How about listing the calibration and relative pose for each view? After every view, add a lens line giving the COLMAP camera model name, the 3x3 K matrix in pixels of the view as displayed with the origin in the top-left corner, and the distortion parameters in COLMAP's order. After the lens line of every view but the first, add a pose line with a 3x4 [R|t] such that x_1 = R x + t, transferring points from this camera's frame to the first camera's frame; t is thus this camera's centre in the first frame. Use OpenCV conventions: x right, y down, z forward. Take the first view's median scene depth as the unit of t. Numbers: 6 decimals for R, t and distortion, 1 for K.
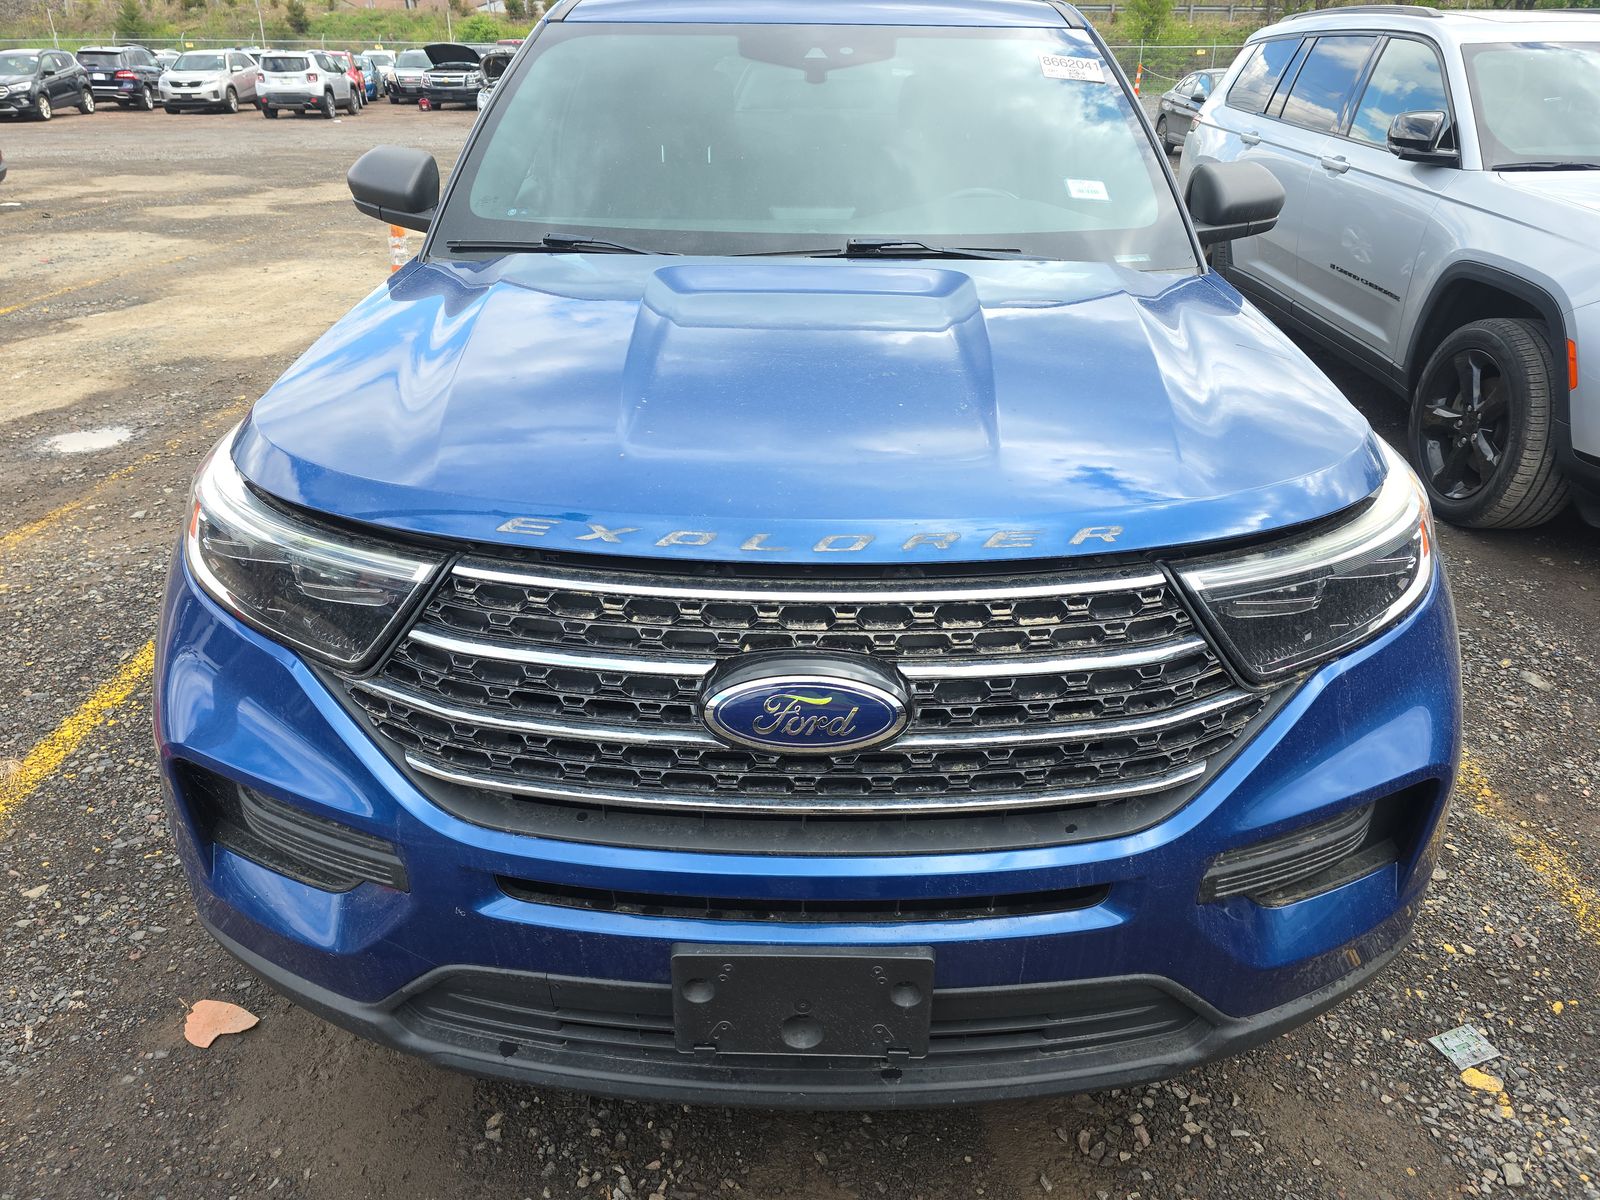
lens RADIAL K [[1054.2, 0, 800.4], [0, 1054.2, 600.5], [0, 0, 1]] dist [0.050660, -0.035090]
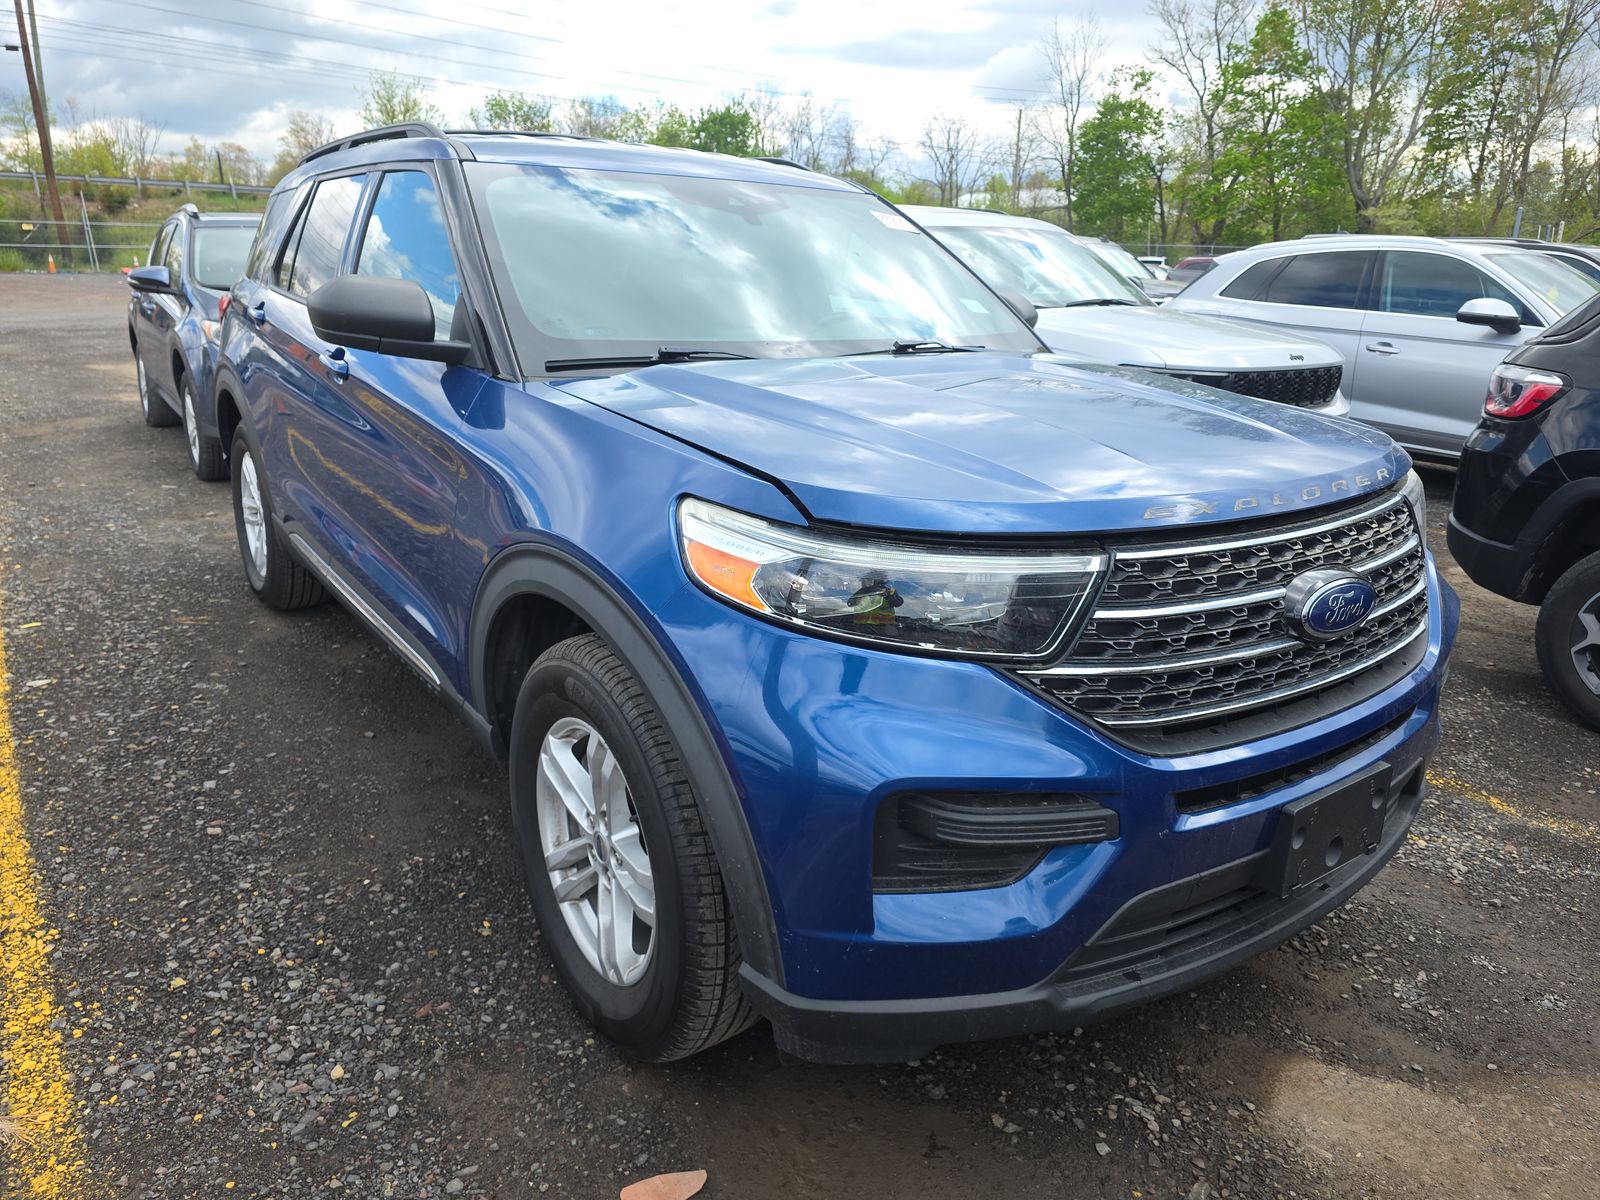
lens RADIAL K [[1054.2, 0, 806.7], [0, 1054.2, 593.1], [0, 0, 1]] dist [0.050660, -0.035090]
pose [[0.807619, -0.167524, 0.565409, -1.323555], [0.250487, 0.965459, -0.071736, 0.010739], [-0.533862, 0.199563, 0.821685, 0.169776]]
